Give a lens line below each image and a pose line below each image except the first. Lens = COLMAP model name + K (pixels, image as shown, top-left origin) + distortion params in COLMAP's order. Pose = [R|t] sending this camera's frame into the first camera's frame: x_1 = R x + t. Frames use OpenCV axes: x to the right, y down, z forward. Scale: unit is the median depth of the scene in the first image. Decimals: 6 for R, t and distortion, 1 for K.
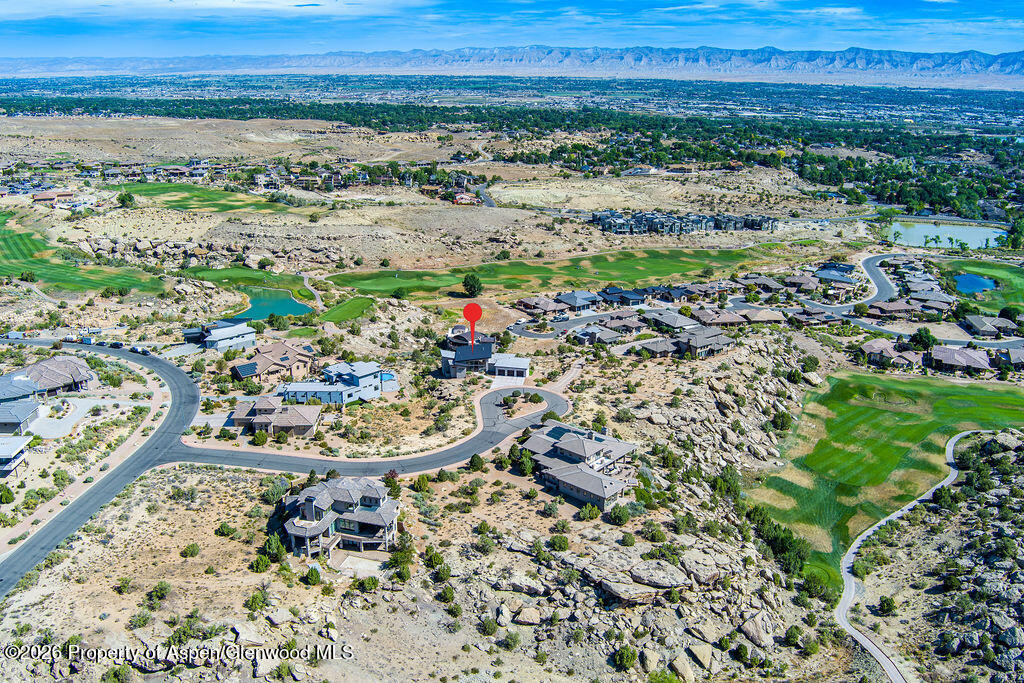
lens RADIAL K [[826.9, 0, 479.8], [0, 826.9, 340.3], [0, 0, 1]] dist [-0.078575, 0.005420]
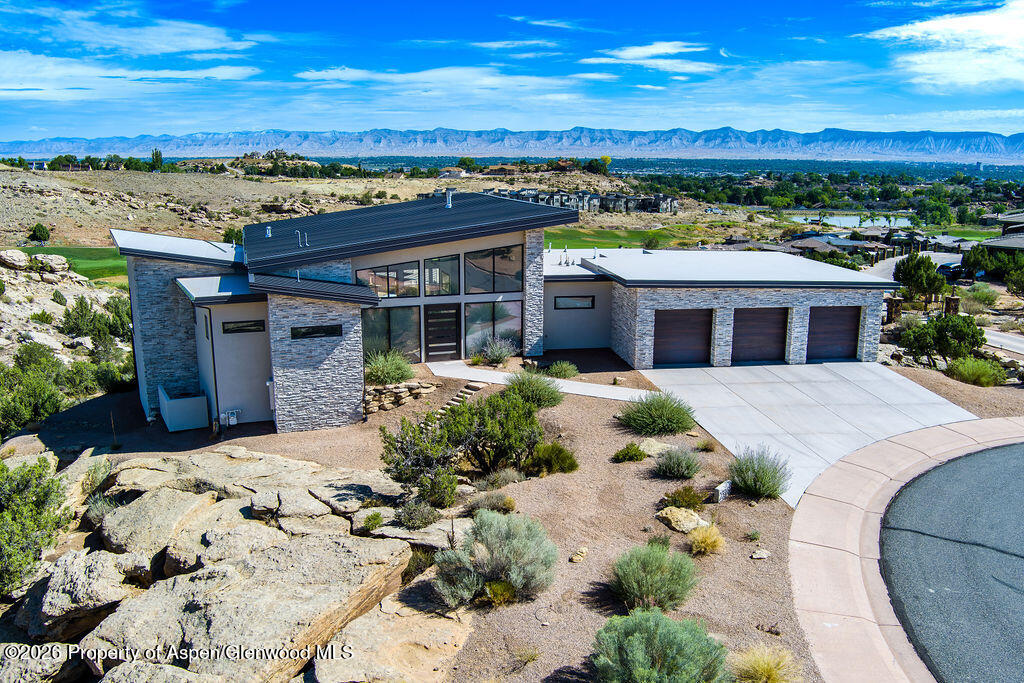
lens RADIAL K [[816.8, 0, 503.6], [0, 816.8, 361.0], [0, 0, 1]] dist [-0.068326, 0.004874]
pose [[0.944610, -0.072462, 0.320095, -0.017925], [0.095836, 0.993714, -0.057859, 0.025022], [-0.313890, 0.085331, 0.945617, 0.488391]]
